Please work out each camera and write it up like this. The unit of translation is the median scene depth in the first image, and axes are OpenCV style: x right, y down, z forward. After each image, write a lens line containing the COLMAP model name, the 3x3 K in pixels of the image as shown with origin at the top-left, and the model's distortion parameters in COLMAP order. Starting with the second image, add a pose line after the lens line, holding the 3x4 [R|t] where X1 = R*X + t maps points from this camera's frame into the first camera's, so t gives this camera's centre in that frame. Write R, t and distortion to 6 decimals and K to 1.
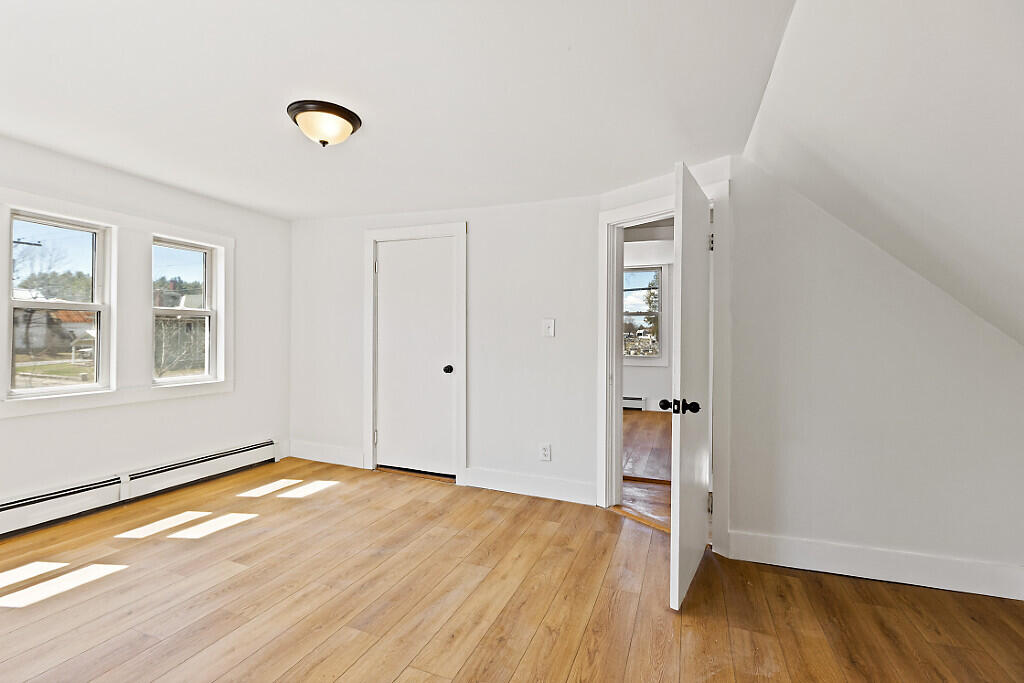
lens RADIAL K [[470.0, 0, 507.4], [0, 470.0, 336.9], [0, 0, 1]] dist [0.013431, -0.000783]
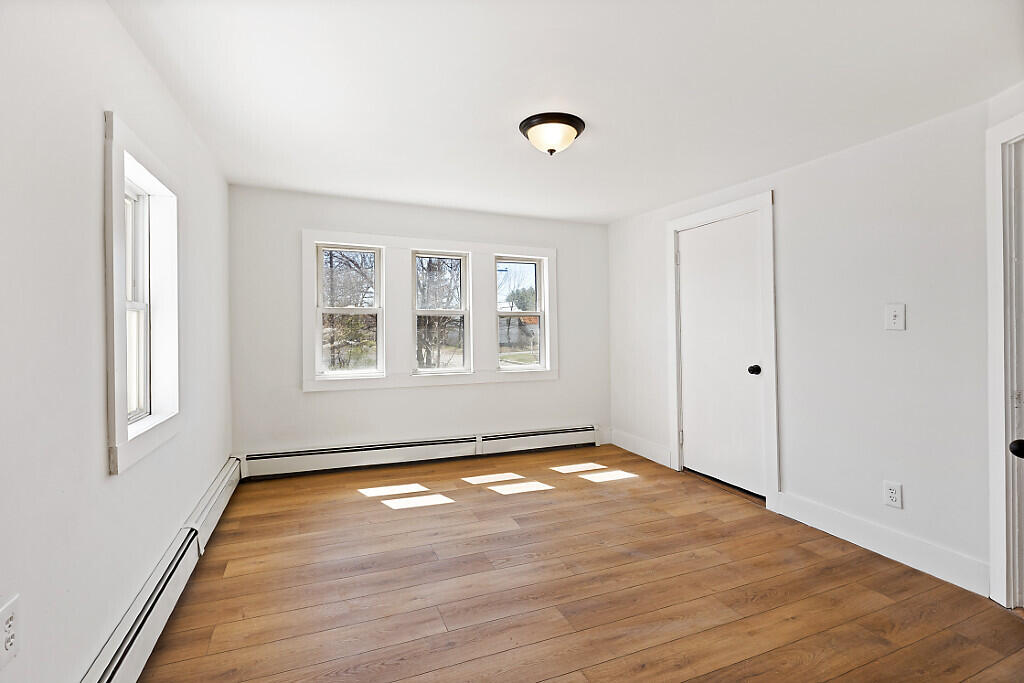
lens RADIAL K [[470.0, 0, 507.9], [0, 470.0, 335.4], [0, 0, 1]] dist [0.013431, -0.000783]
pose [[0.712773, -0.003476, -0.701386, 0.211824], [0.007288, 0.999970, 0.002451, 0.002616], [0.701357, -0.006859, 0.712777, 0.119331]]
